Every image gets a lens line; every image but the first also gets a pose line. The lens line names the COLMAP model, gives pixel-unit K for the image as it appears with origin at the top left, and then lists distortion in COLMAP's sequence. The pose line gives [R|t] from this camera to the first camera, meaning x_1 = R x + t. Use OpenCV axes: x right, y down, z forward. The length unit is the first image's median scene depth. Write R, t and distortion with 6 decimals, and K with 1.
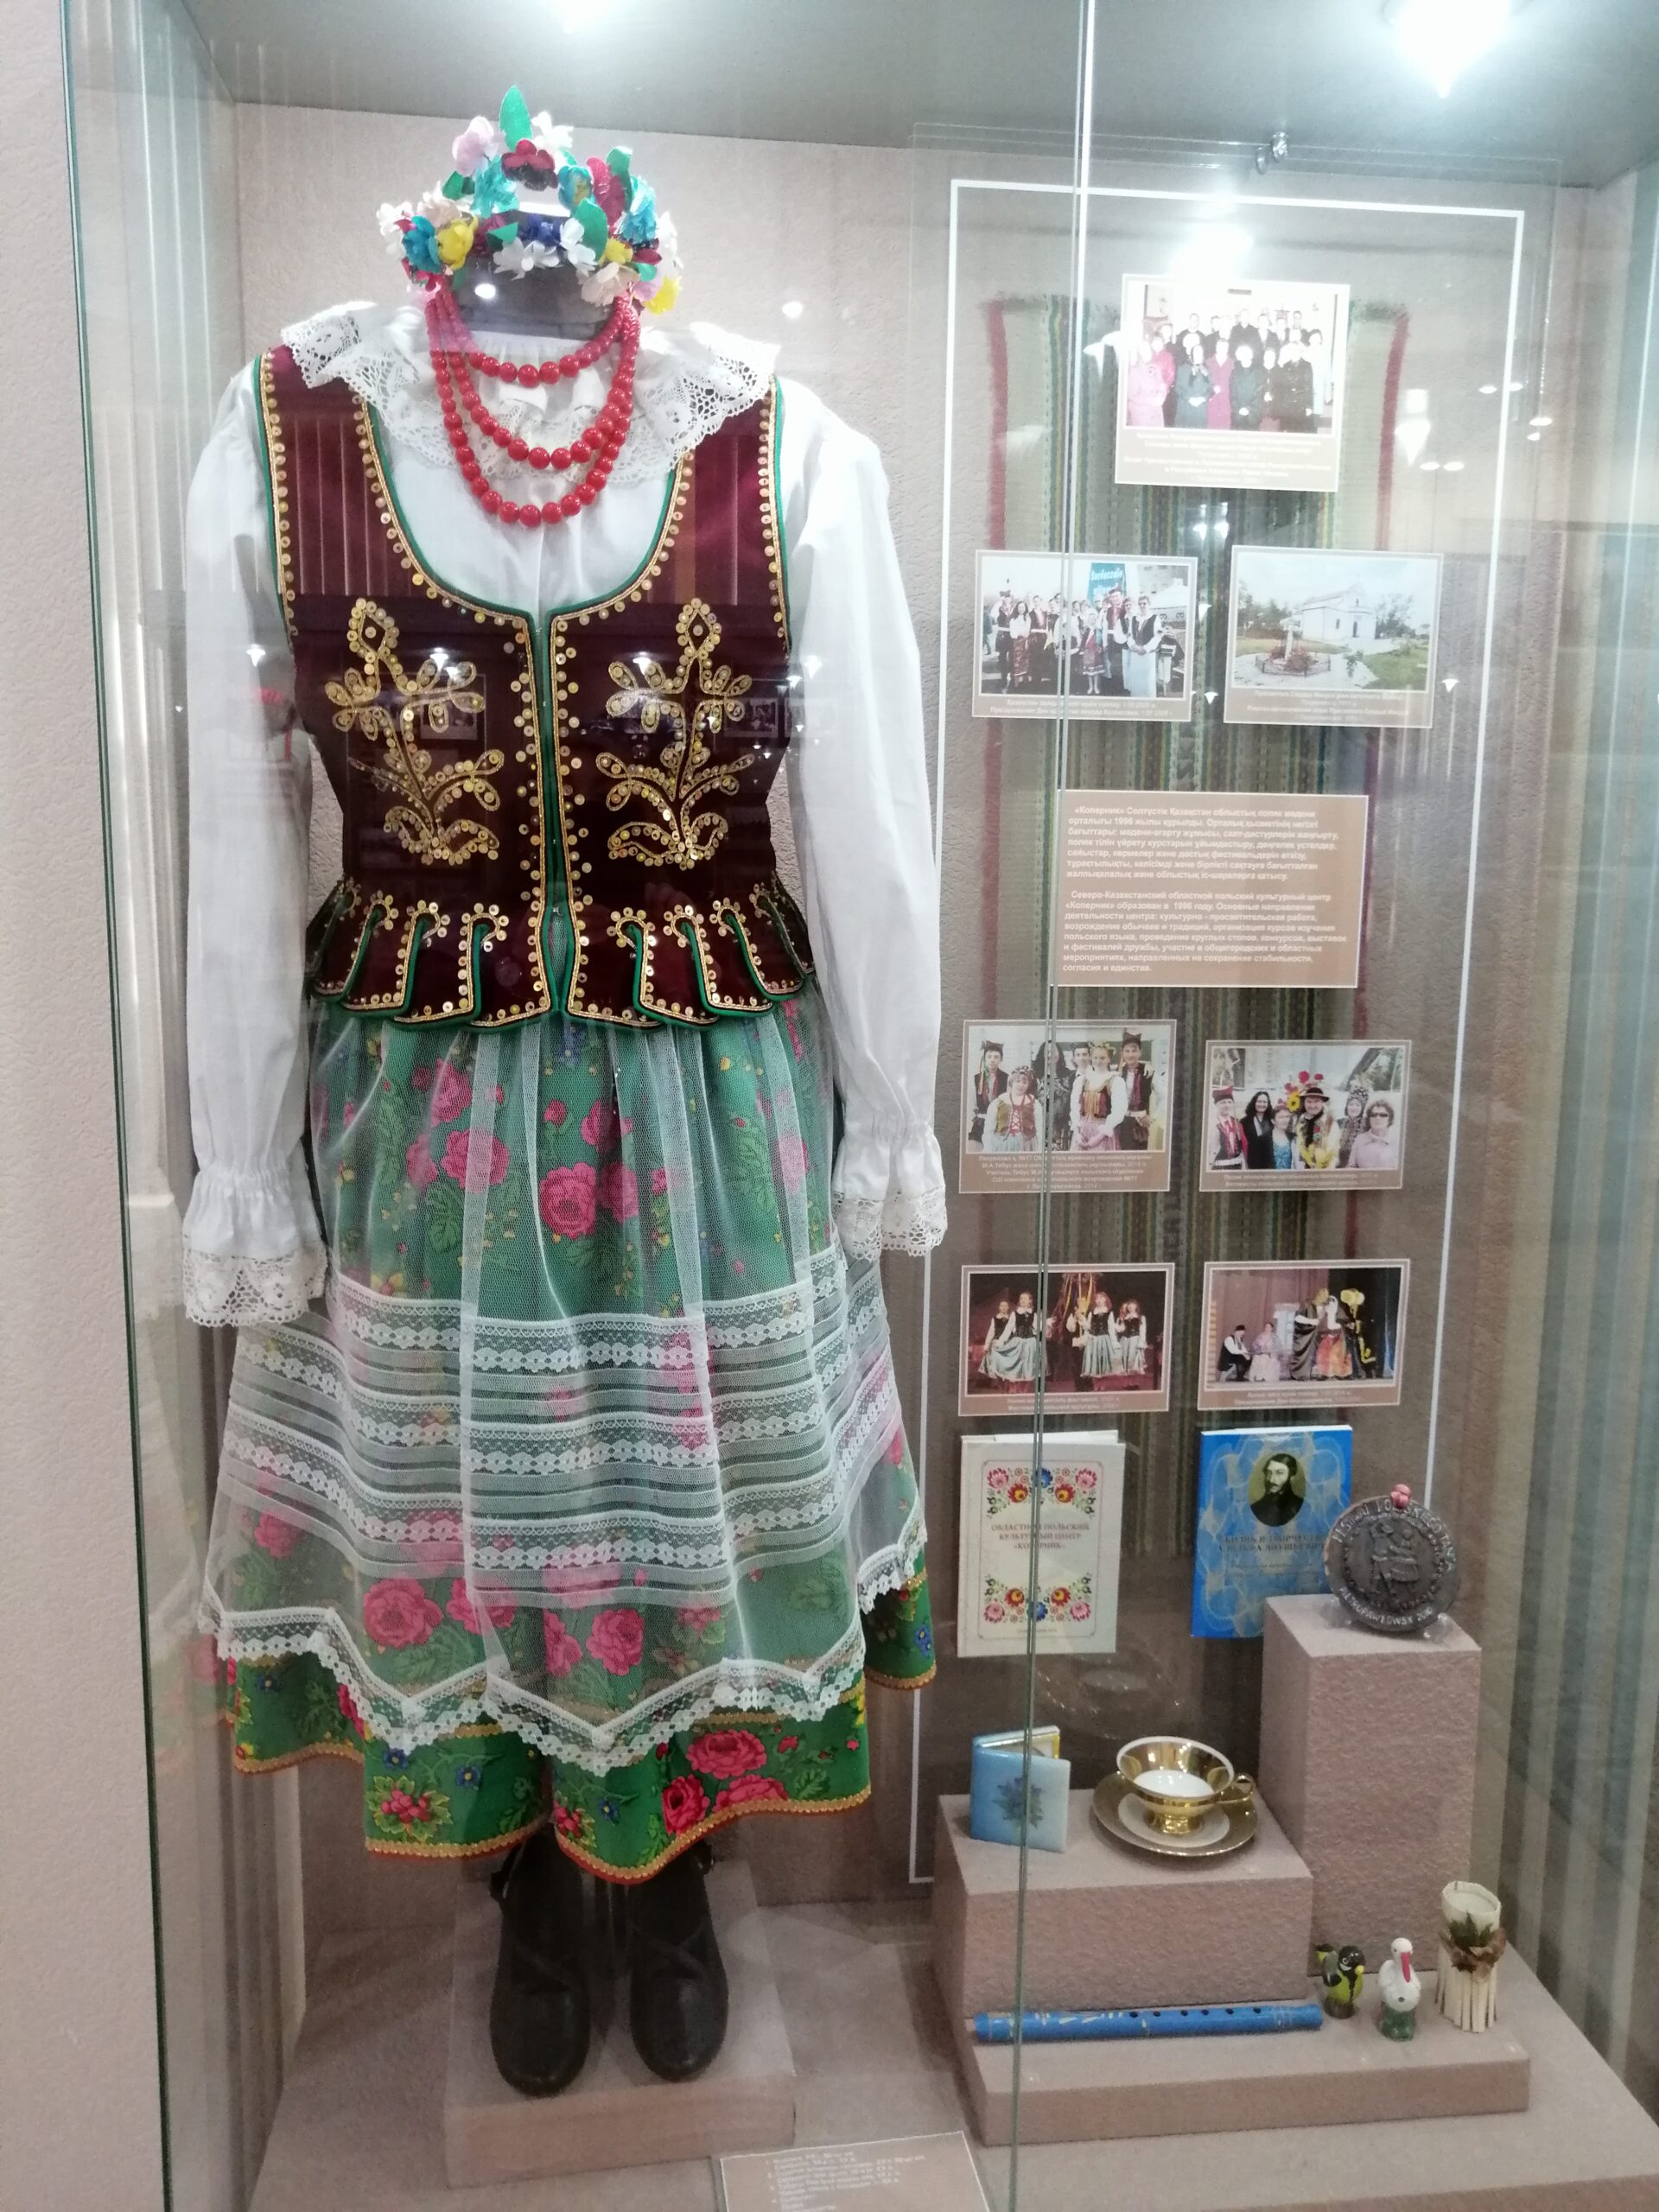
lens RADIAL K [[1709.4, 0, 829.5], [0, 1709.4, 1106.0], [0, 0, 1]] dist [-0.002276, -0.006164]
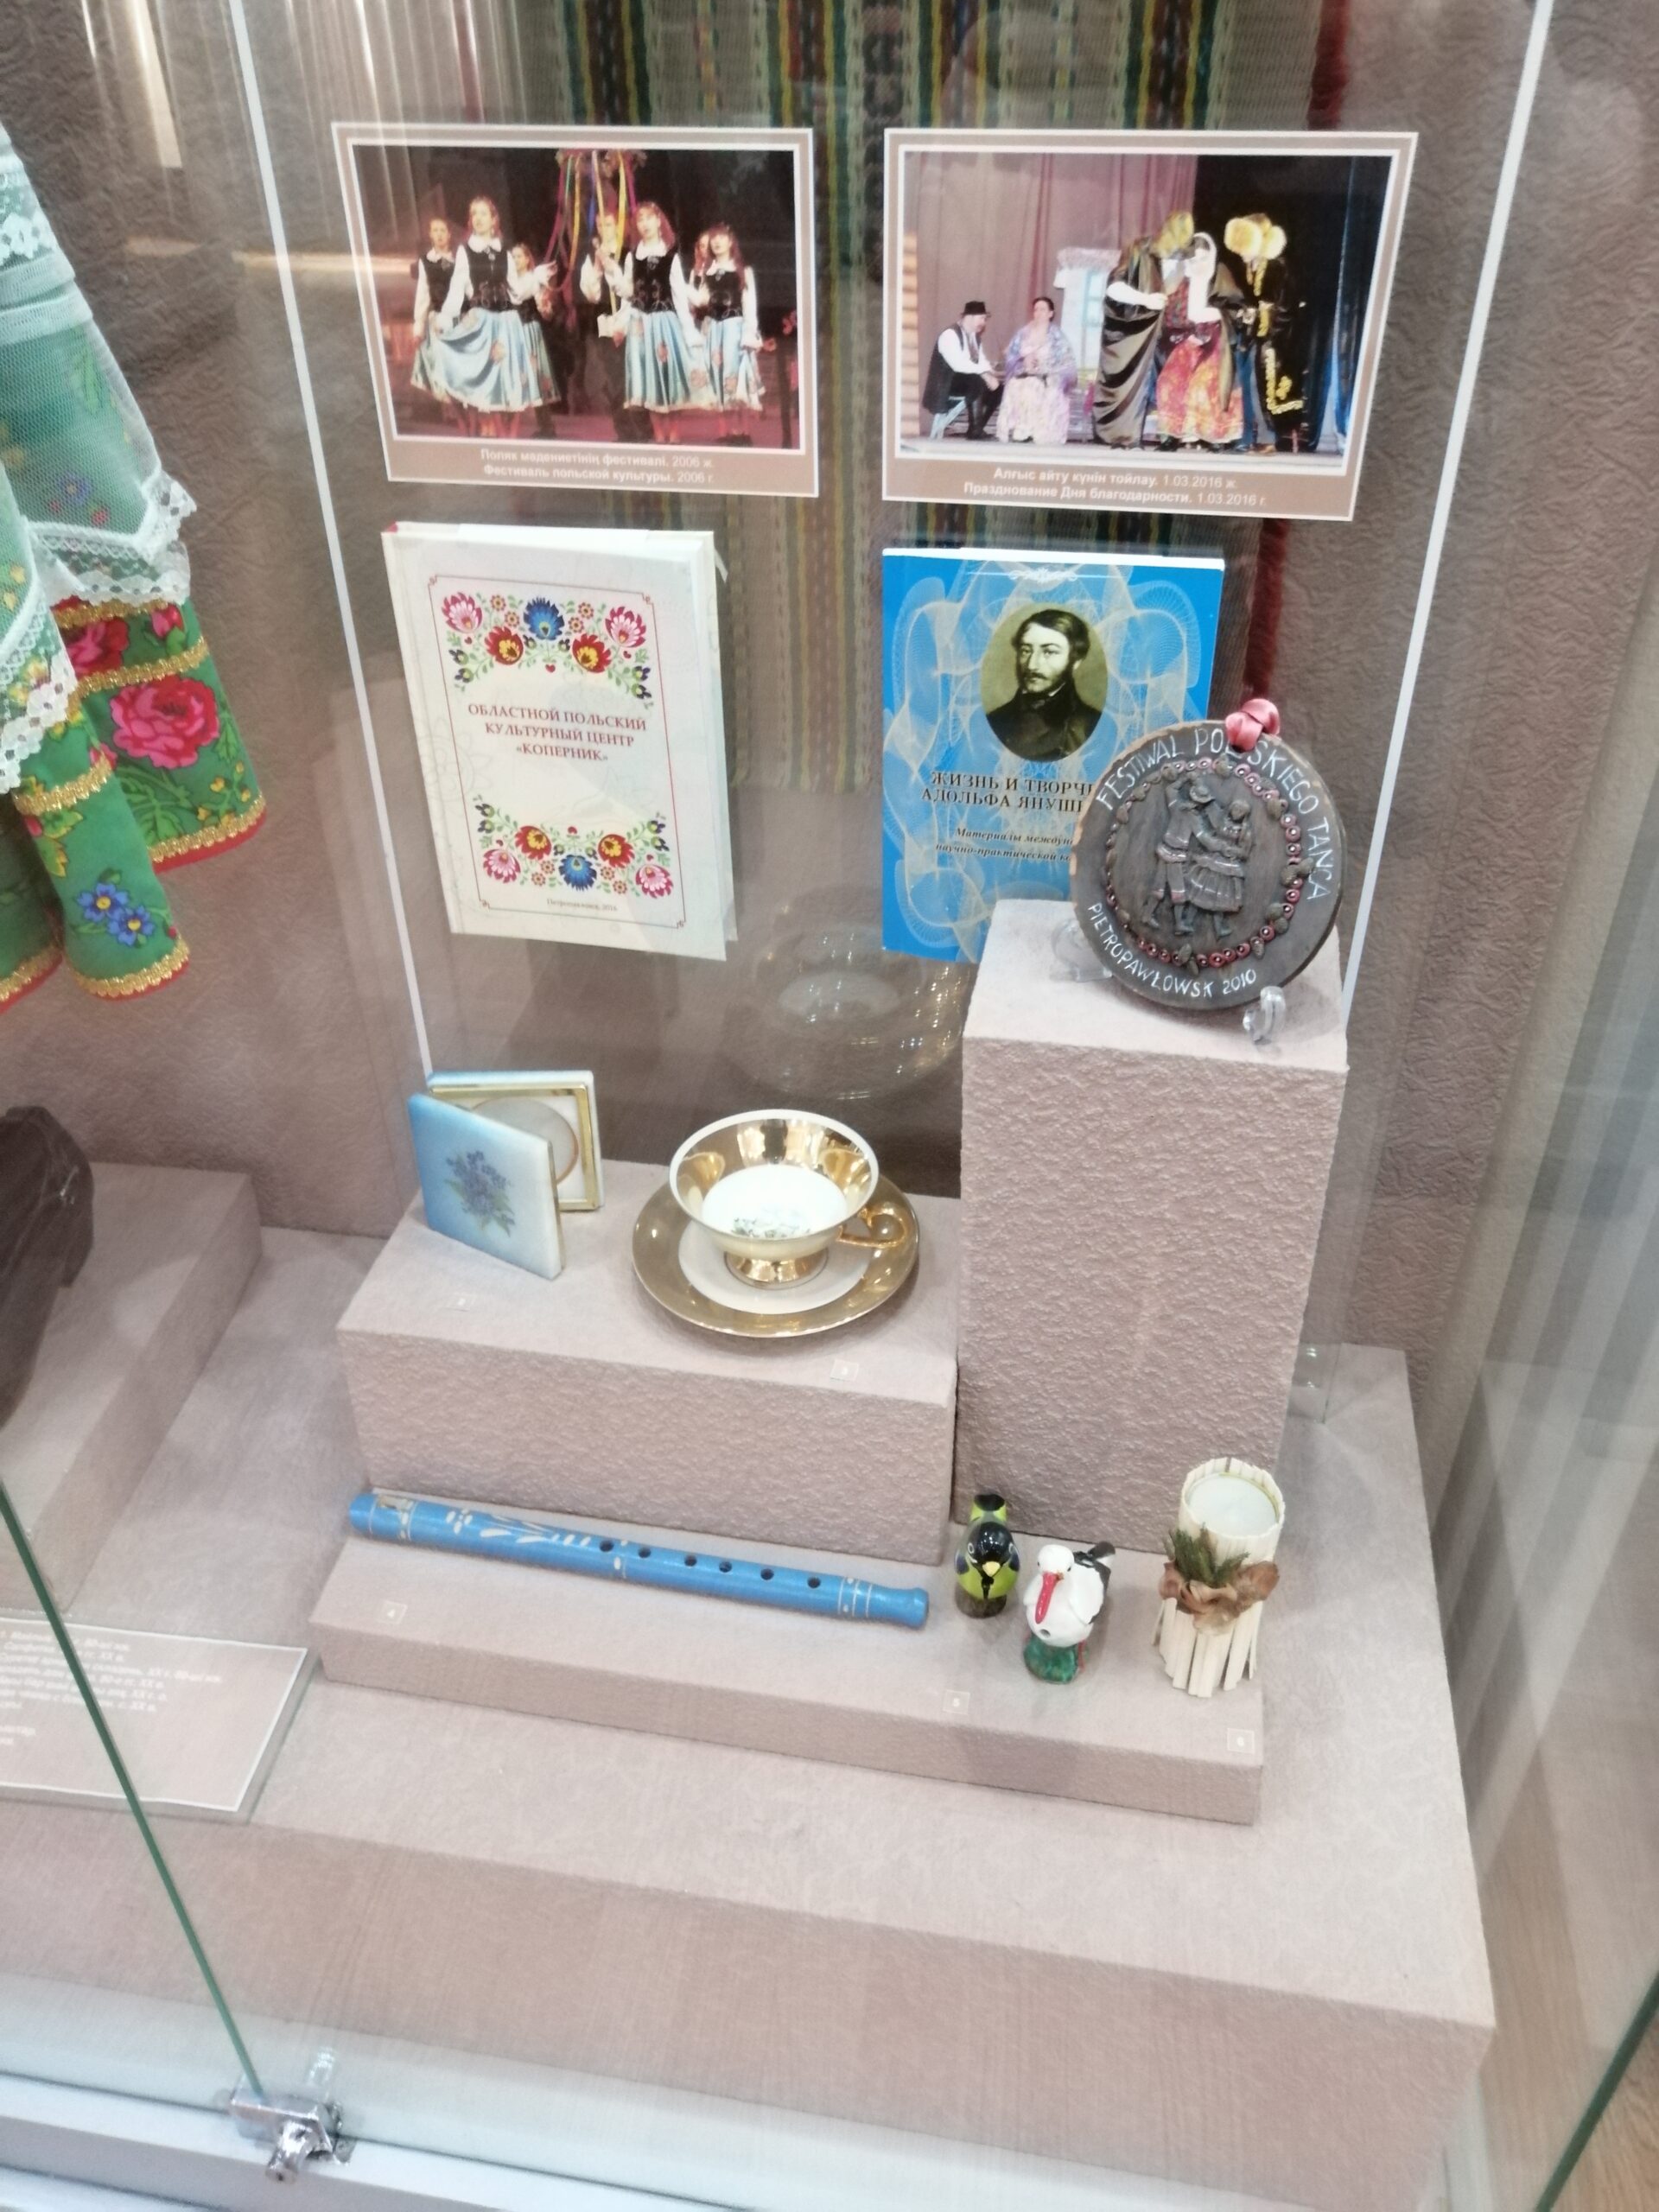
lens RADIAL K [[1732.4, 0, 829.5], [0, 1732.4, 1106.0], [0, 0, 1]] dist [-0.079560, 0.129033]
pose [[0.954161, 0.152500, -0.257529, 0.348897], [-0.017722, 0.887730, 0.460024, 0.110474], [0.298770, -0.434372, 0.849739, 0.531949]]
